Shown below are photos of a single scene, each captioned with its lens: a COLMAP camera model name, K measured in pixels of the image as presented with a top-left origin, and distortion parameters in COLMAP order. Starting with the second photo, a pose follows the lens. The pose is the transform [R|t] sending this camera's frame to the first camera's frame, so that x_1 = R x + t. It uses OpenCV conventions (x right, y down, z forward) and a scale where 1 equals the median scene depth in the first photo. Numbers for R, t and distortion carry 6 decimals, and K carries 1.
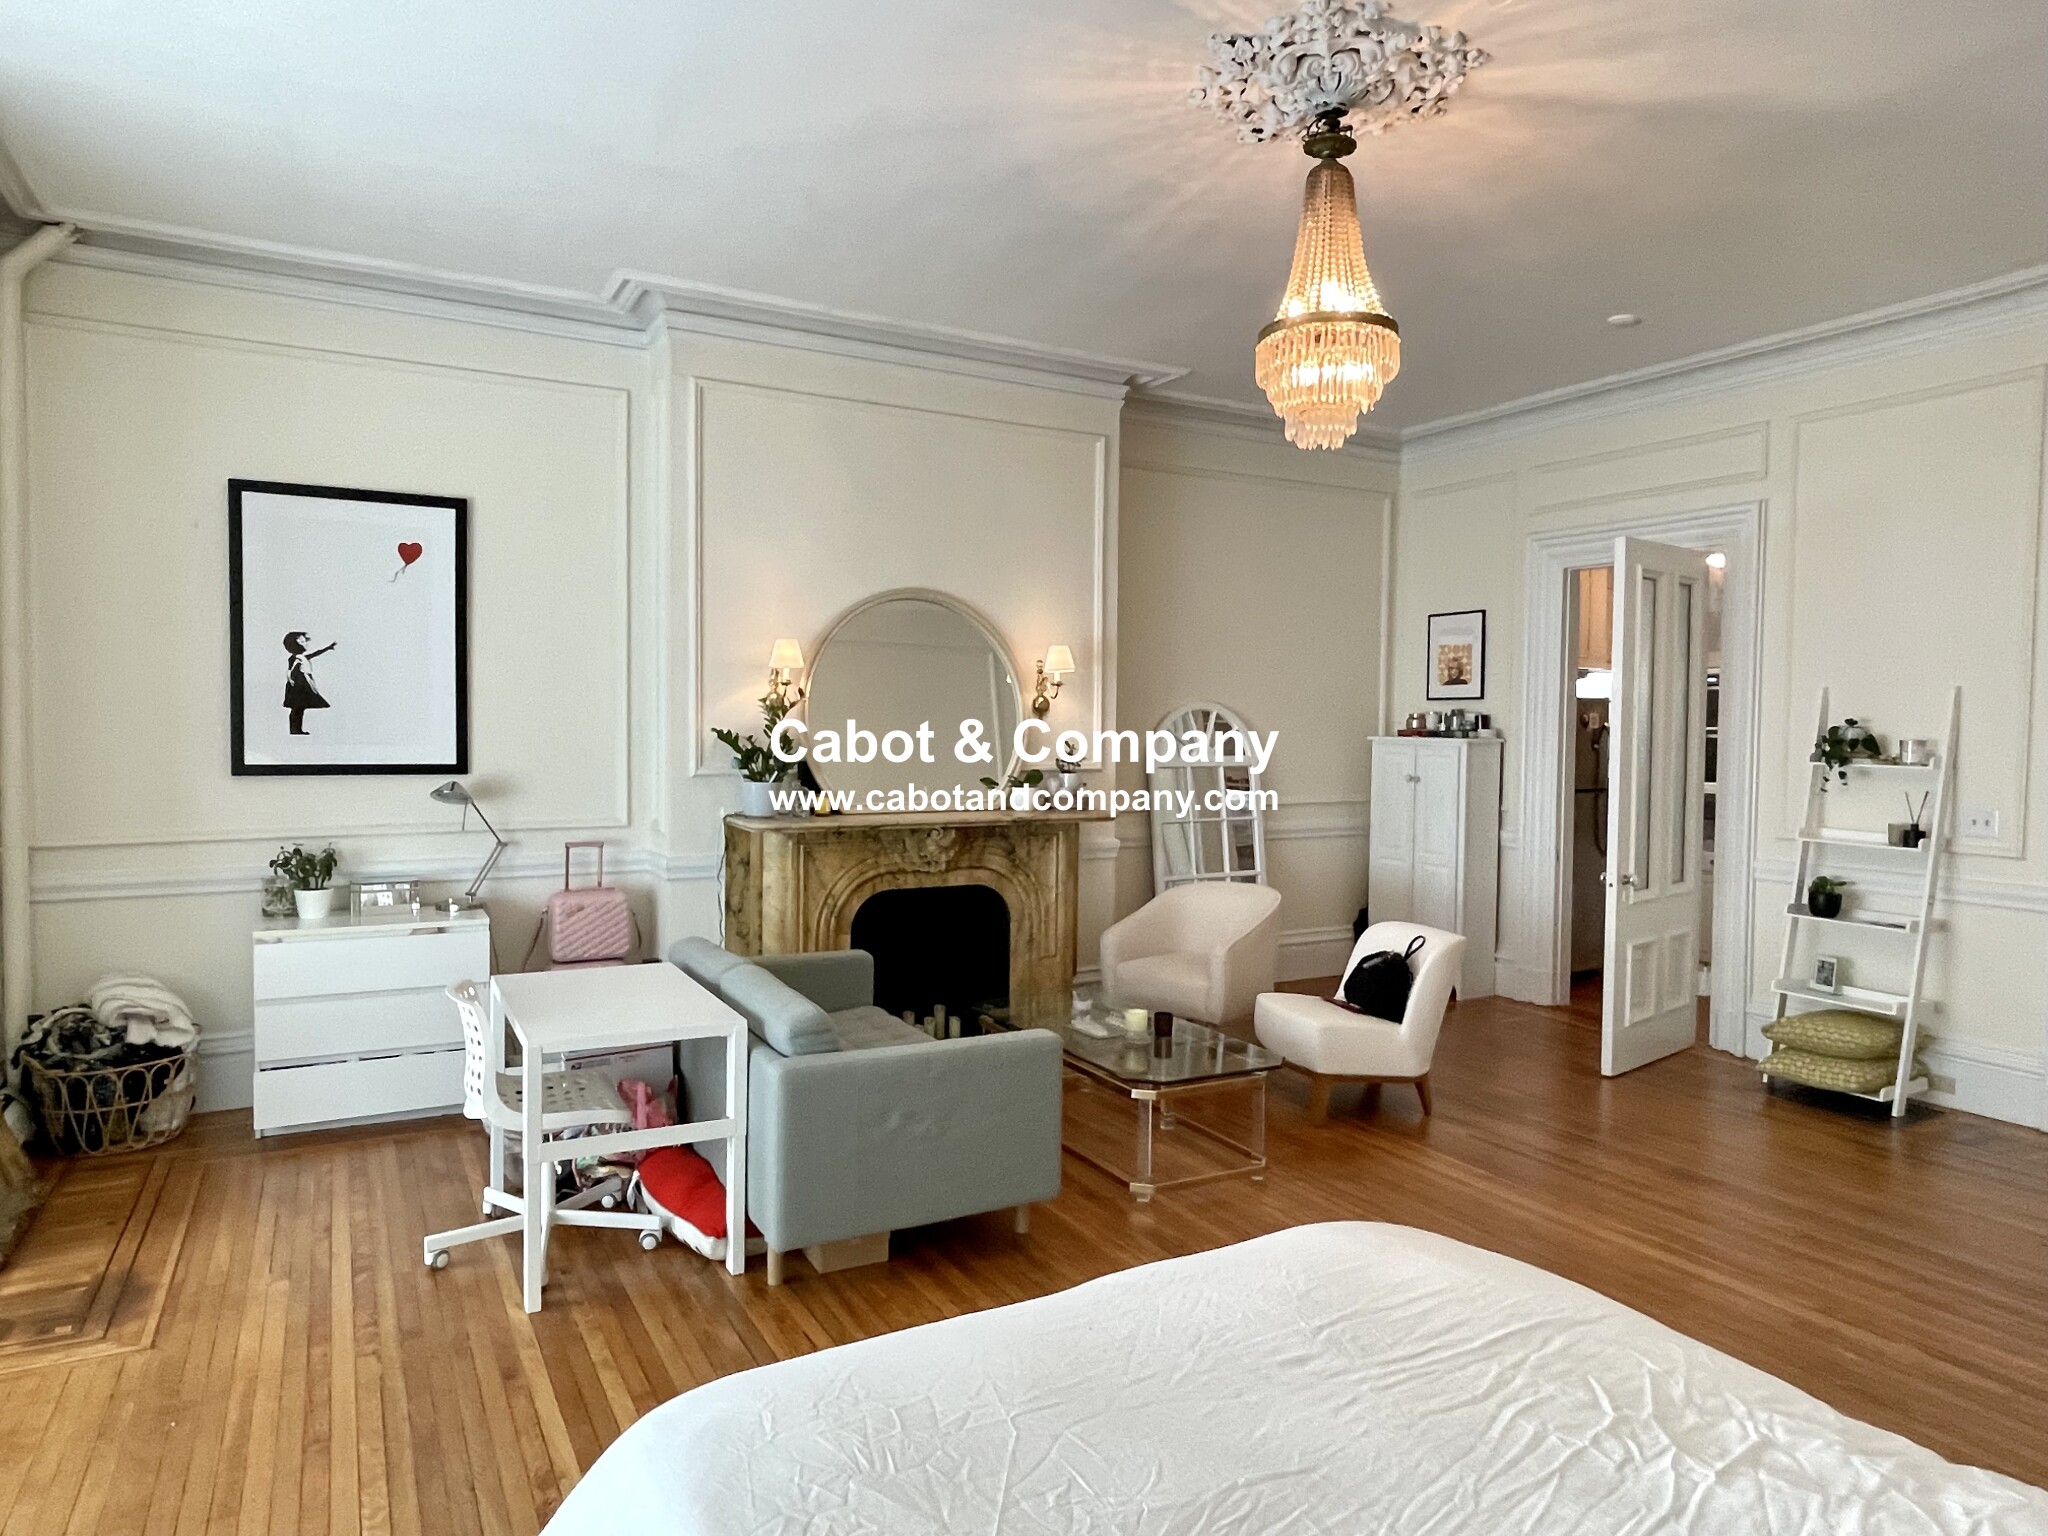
lens RADIAL K [[1244.6, 0, 1024.0], [0, 1244.6, 768.0], [0, 0, 1]] dist [-0.003496, -0.005798]
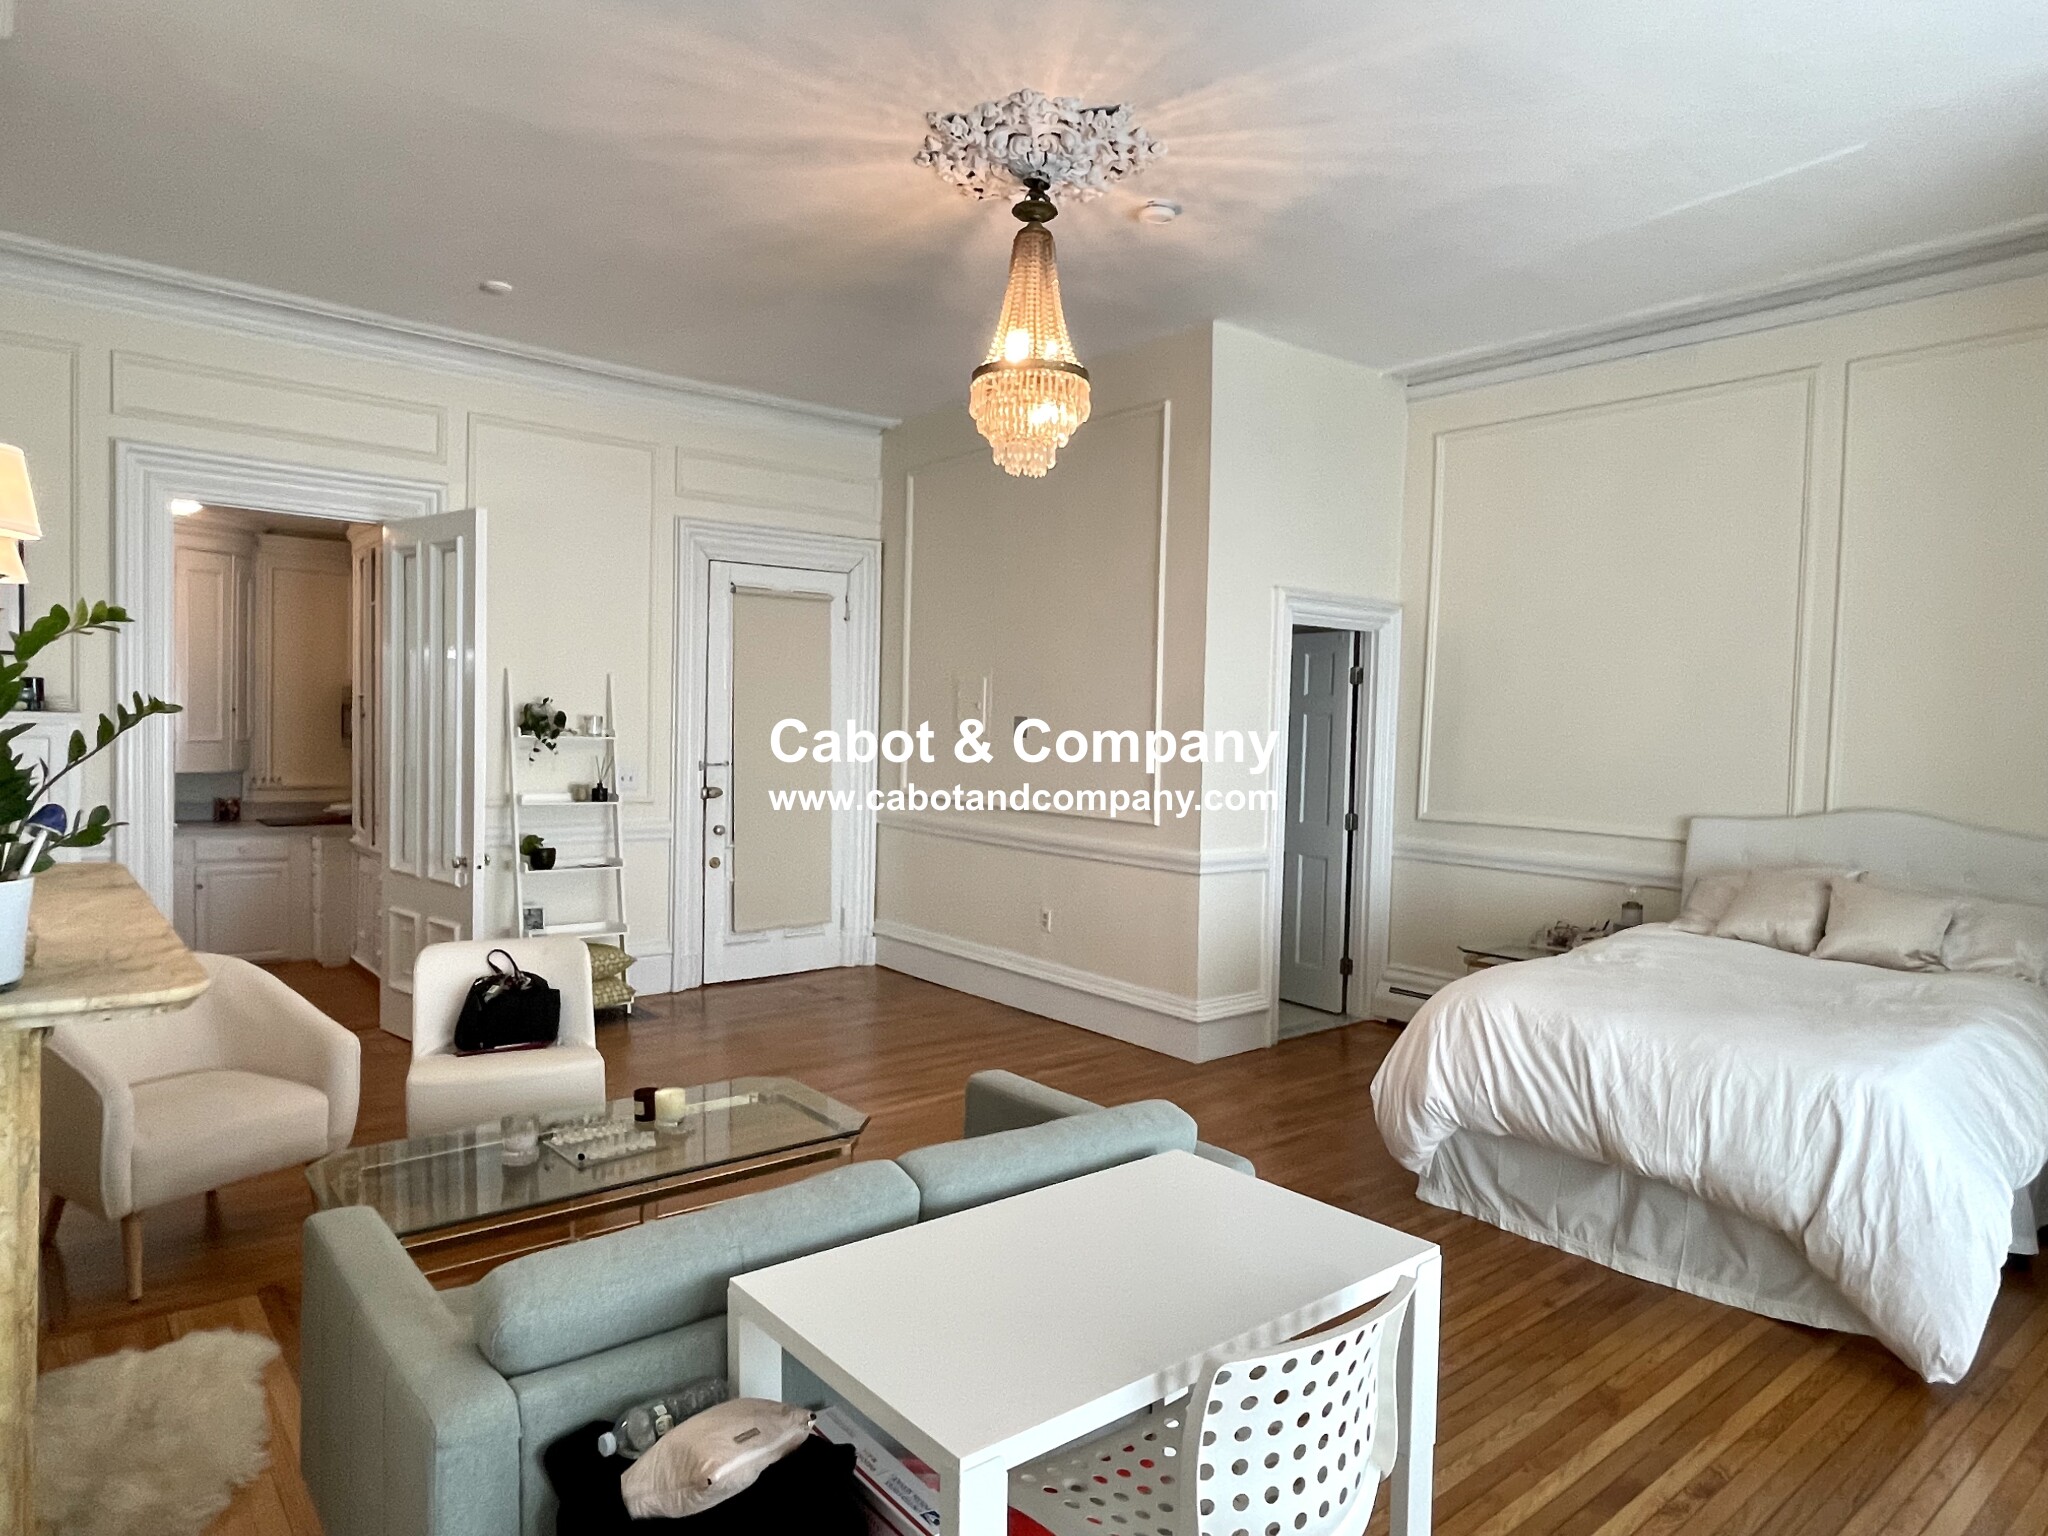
lens RADIAL K [[1237.8, 0, 1033.1], [0, 1237.8, 787.8], [0, 0, 1]] dist [-0.033604, -0.001597]
pose [[-0.193014, -0.066506, 0.978939, -0.593153], [0.005244, 0.997616, 0.068809, -0.033994], [-0.981182, 0.018414, -0.192205, 0.817212]]
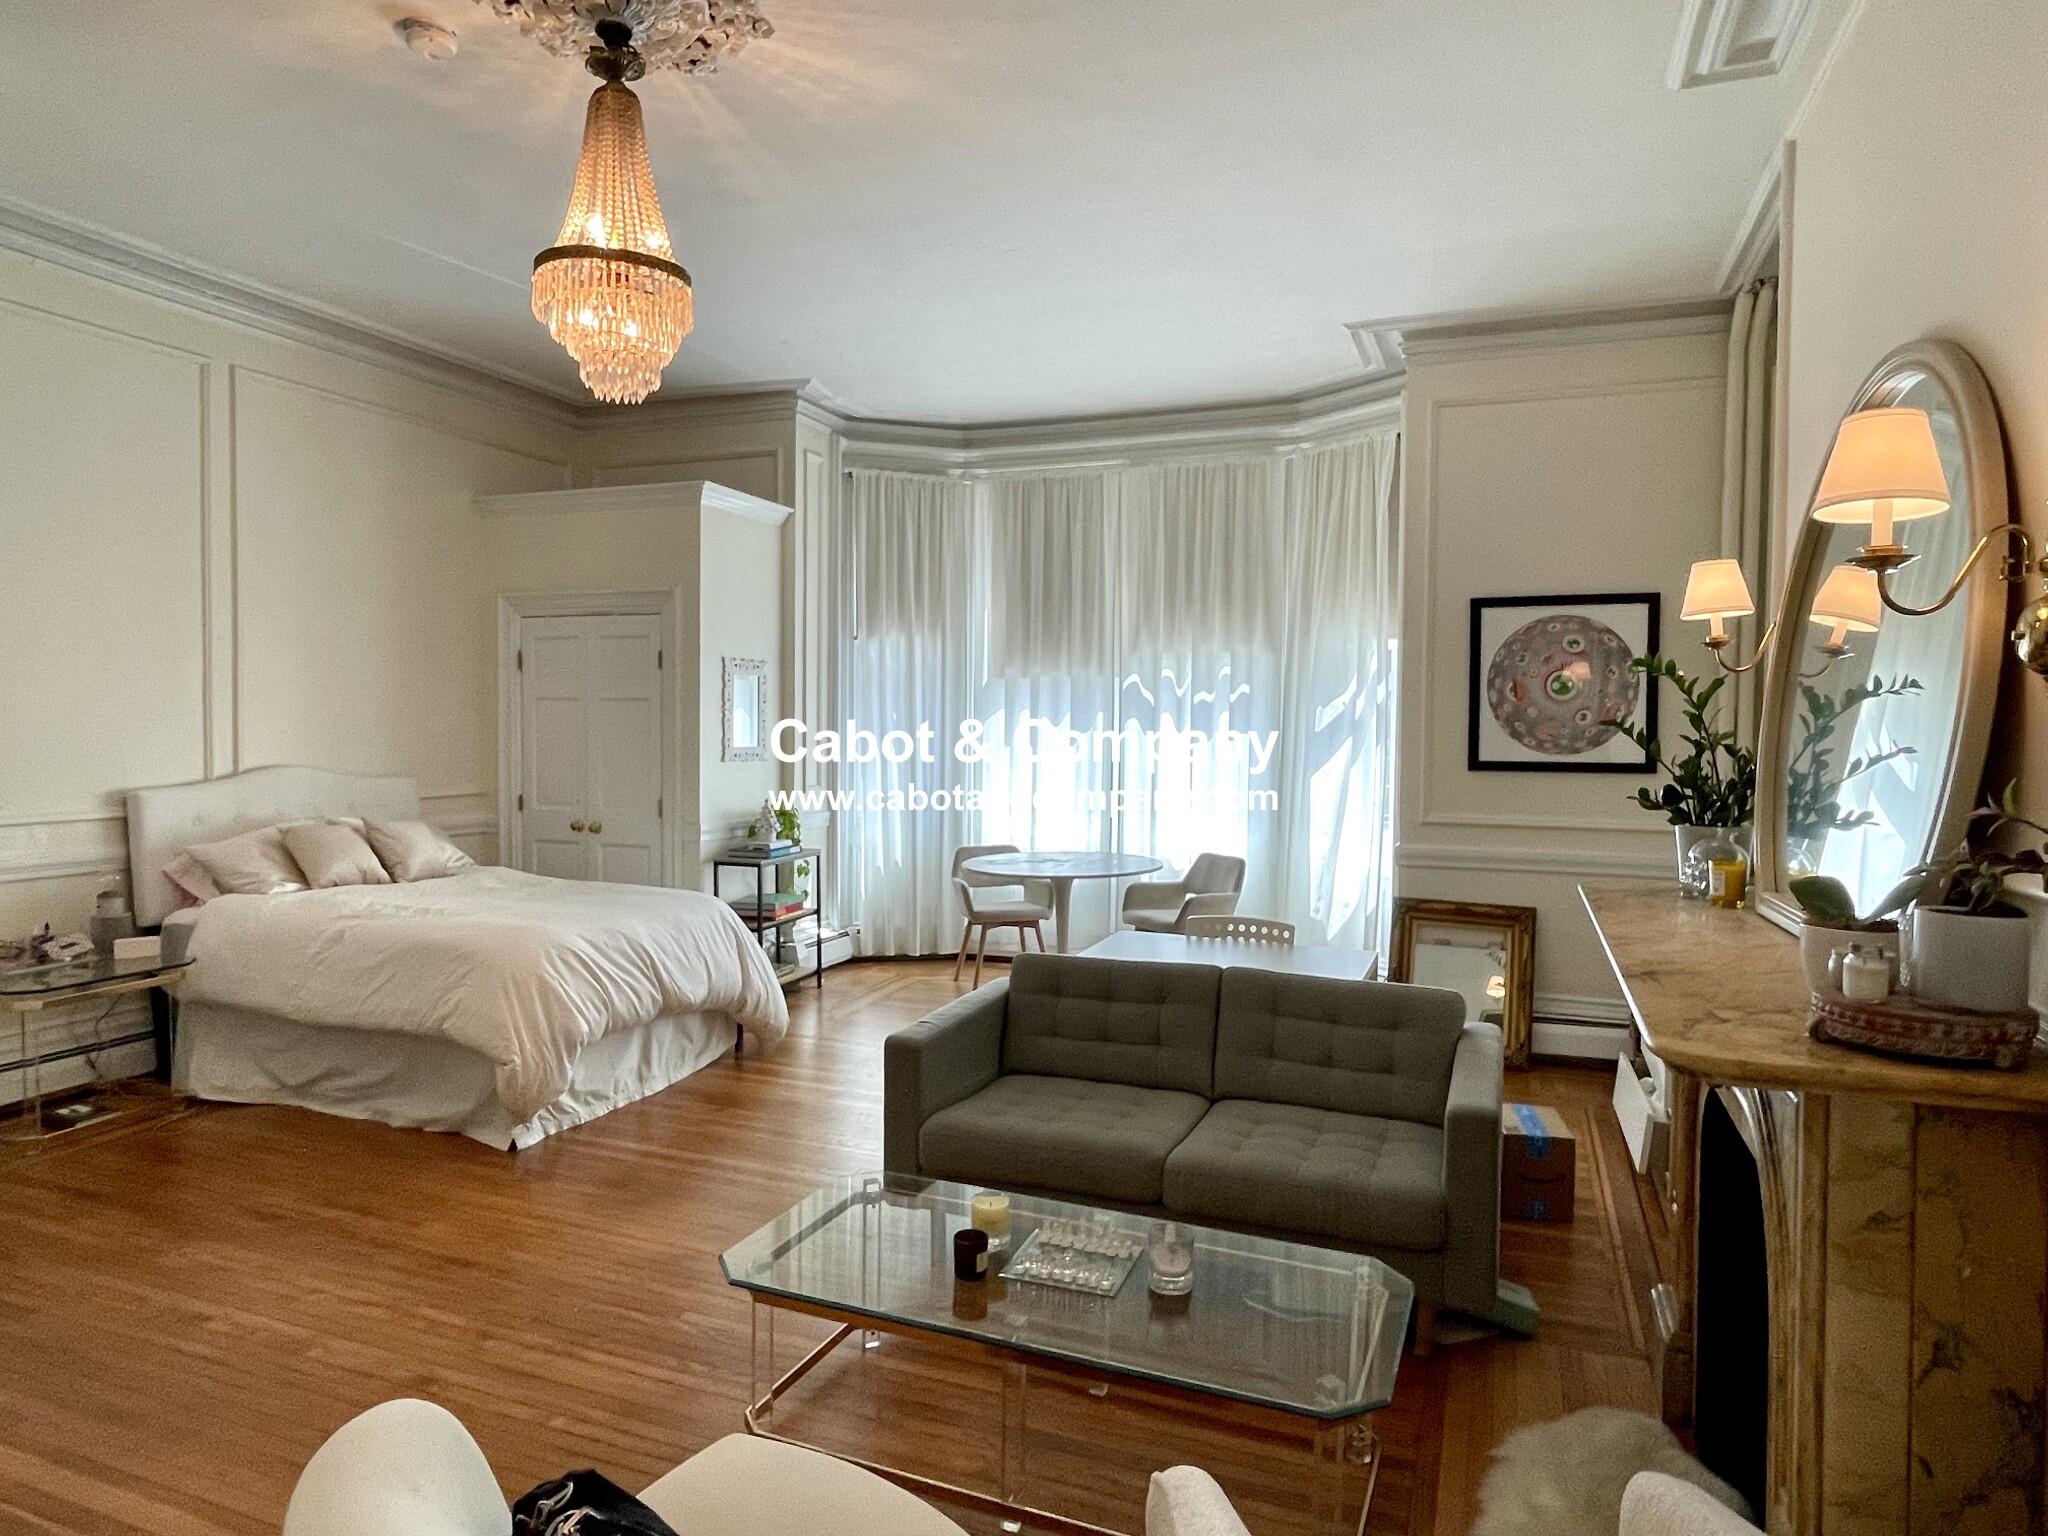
lens RADIAL K [[1244.6, 0, 1024.0], [0, 1244.6, 768.0], [0, 0, 1]] dist [-0.003496, -0.005798]
pose [[-0.771059, 0.009312, -0.636695, 0.384782], [-0.035483, 0.997711, 0.057564, -0.036695], [0.635774, 0.066977, -0.768964, 1.283387]]
